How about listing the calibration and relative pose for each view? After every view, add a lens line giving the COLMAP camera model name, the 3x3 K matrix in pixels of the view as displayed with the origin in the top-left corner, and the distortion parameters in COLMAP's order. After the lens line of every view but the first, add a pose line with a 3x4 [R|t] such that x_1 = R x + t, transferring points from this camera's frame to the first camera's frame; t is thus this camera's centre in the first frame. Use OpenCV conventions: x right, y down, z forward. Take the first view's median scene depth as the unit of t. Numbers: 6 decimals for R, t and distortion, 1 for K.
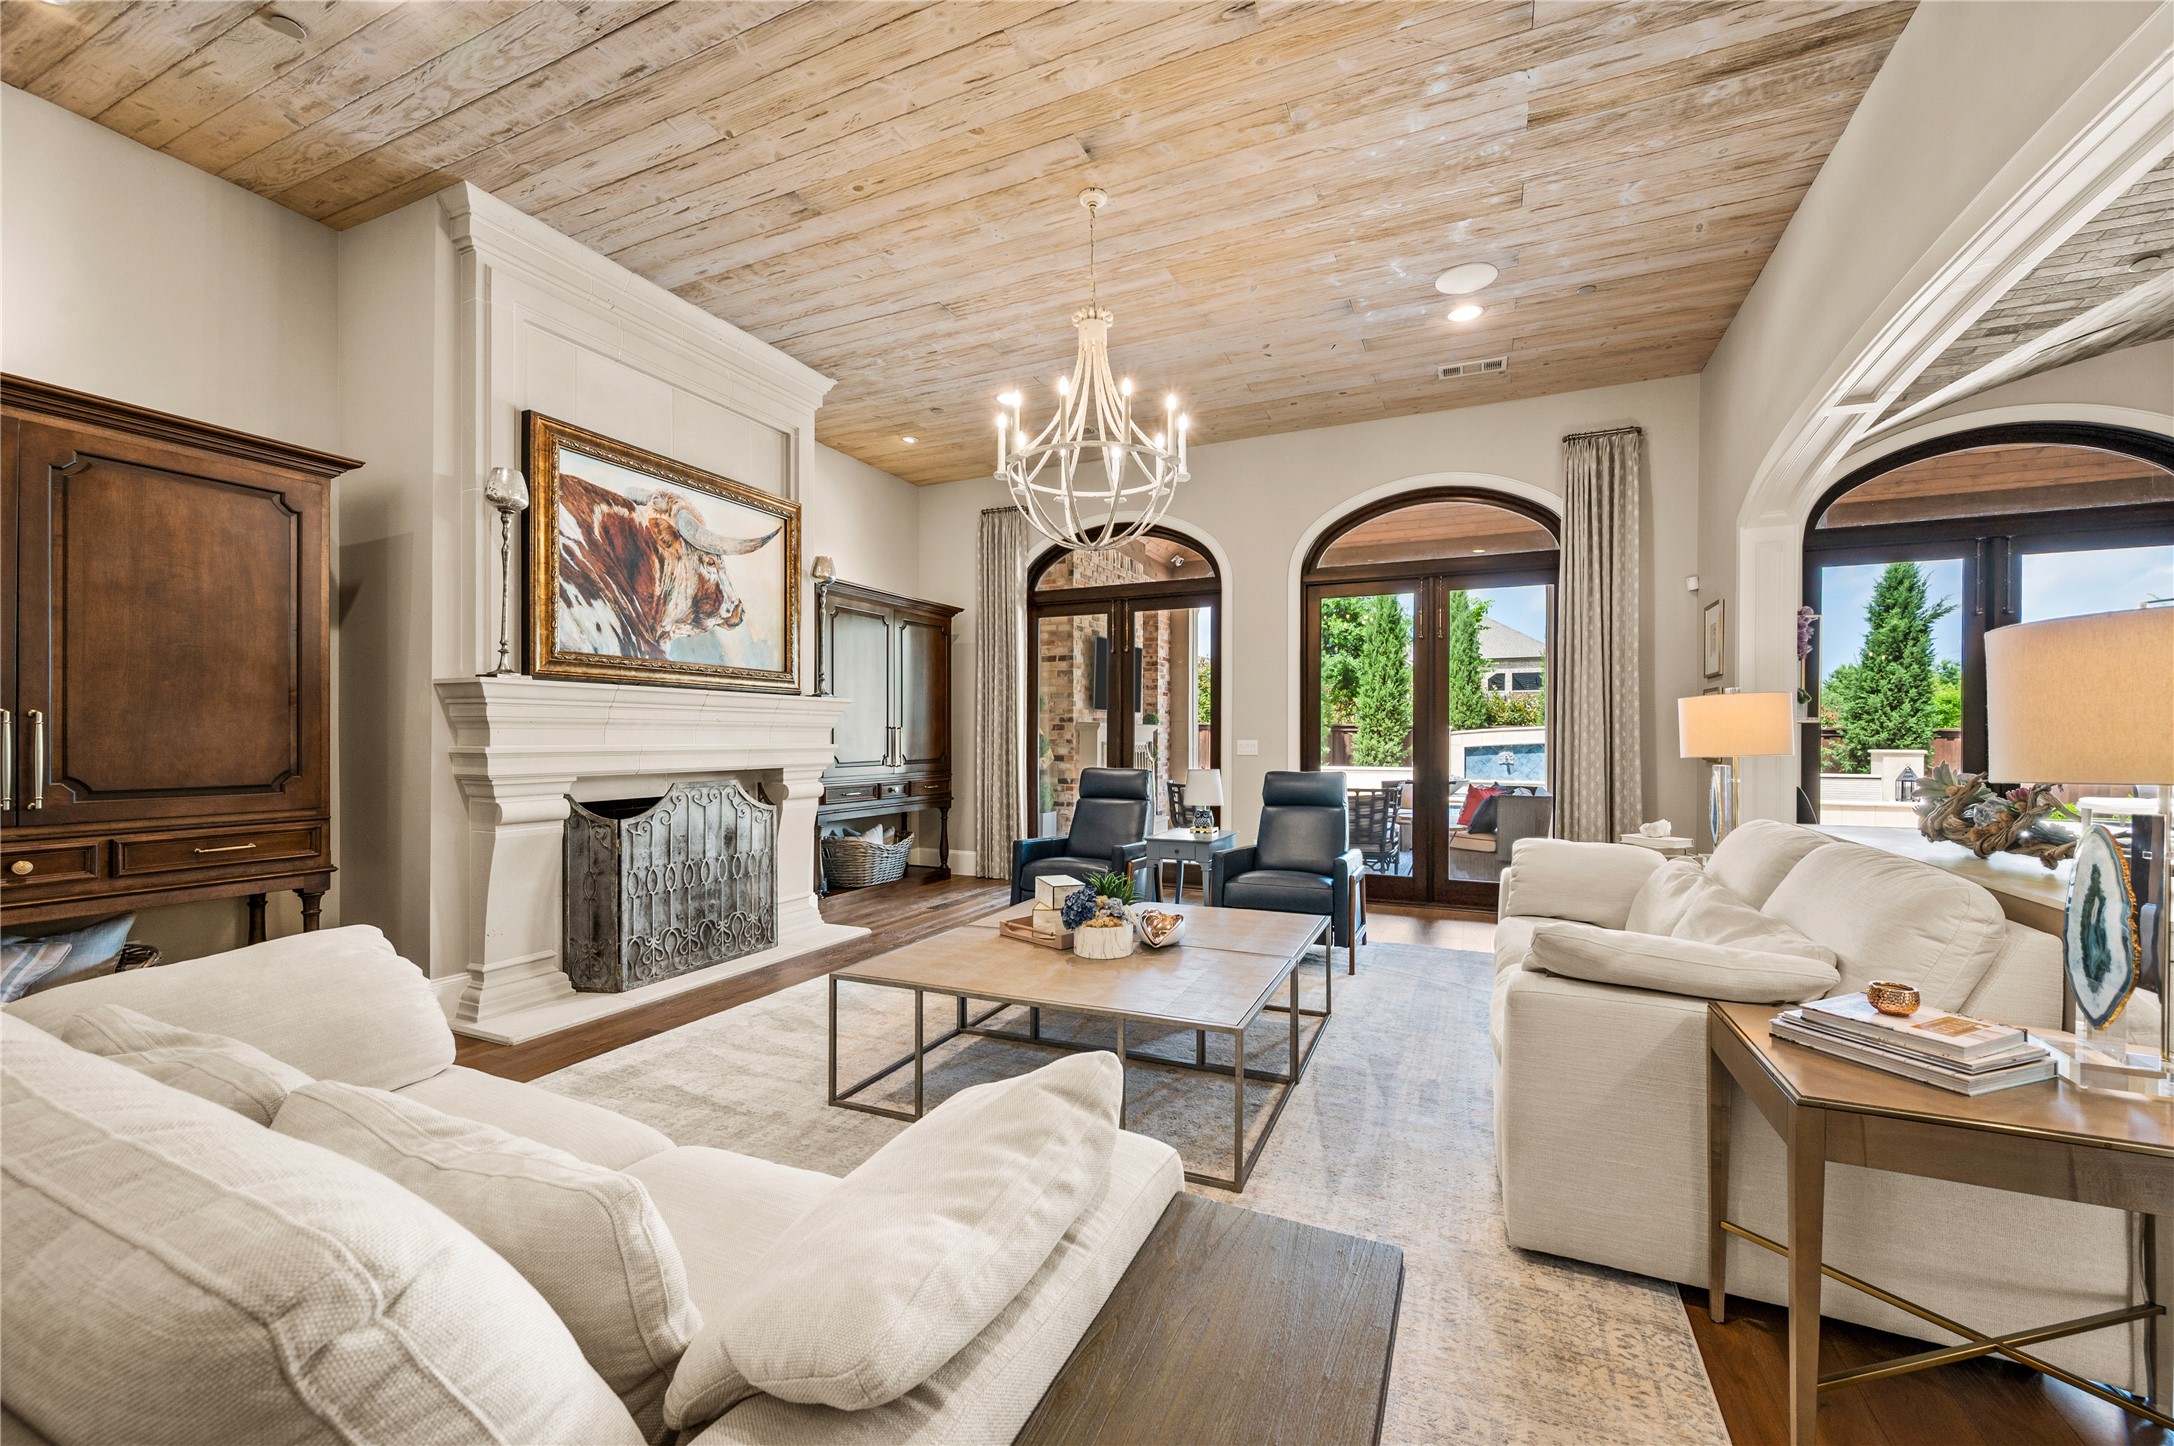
lens RADIAL K [[866.0, 0, 1122.0], [0, 866.0, 735.5], [0, 0, 1]] dist [-0.000709, -0.000987]
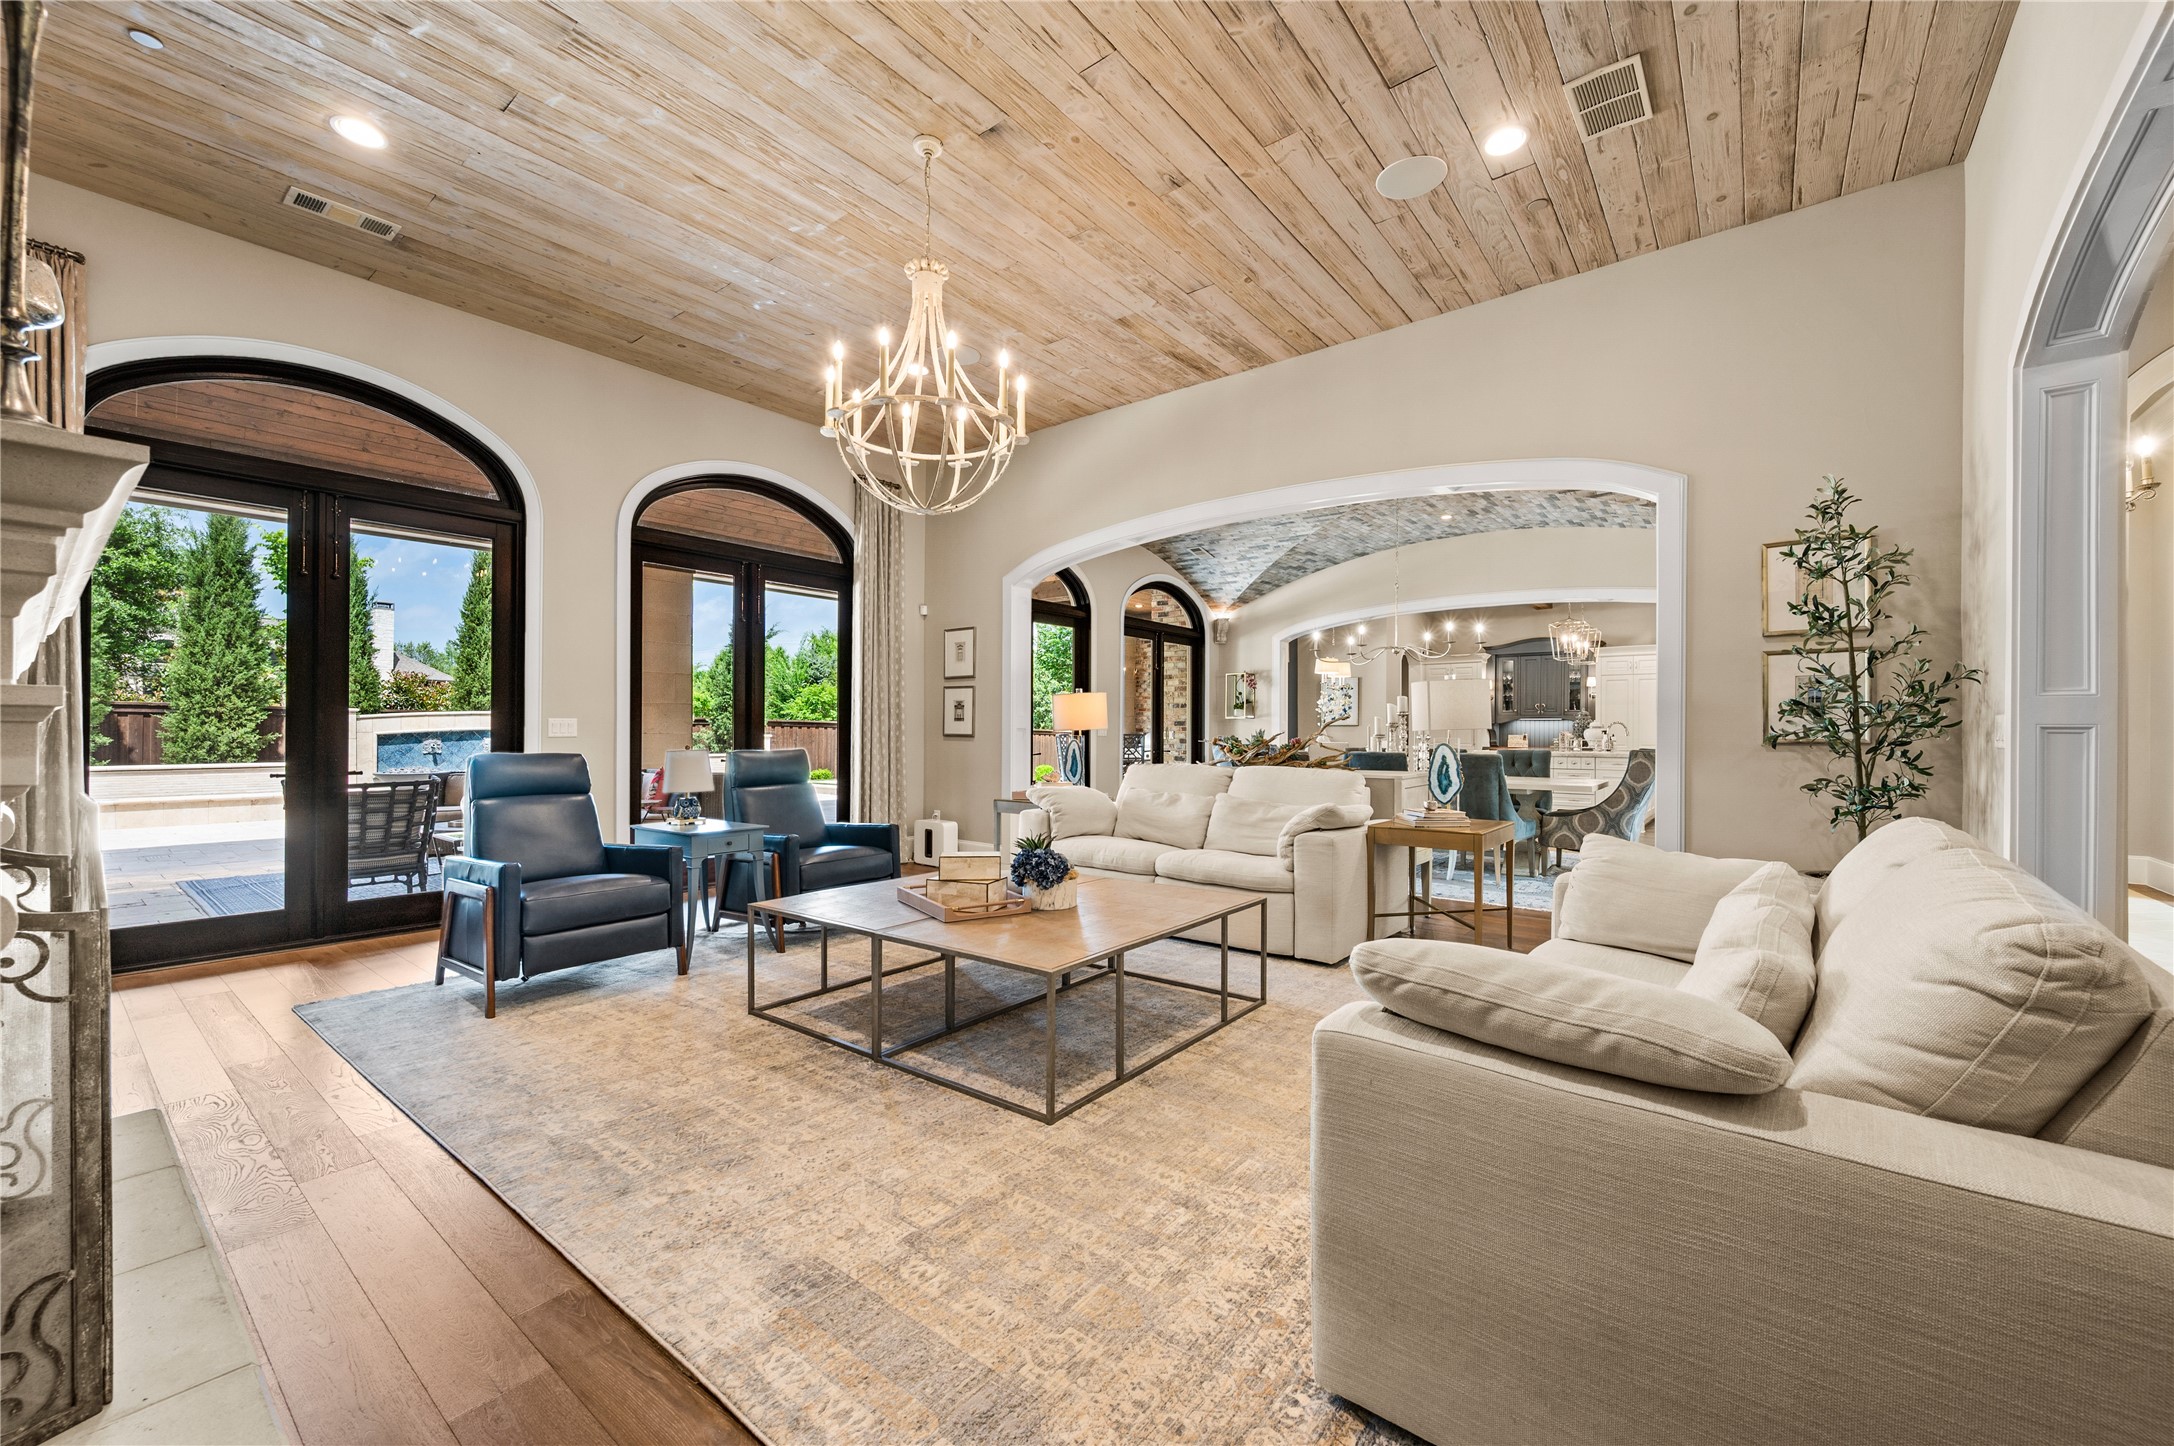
lens RADIAL K [[866.0, 0, 1074.3], [0, 866.0, 727.6], [0, 0, 1]] dist [-0.000709, -0.000987]
pose [[0.248346, 0.005635, 0.968655, -0.555015], [-0.005195, 0.999976, -0.004485, 0.016776], [-0.968657, -0.003918, 0.248369, 0.363034]]
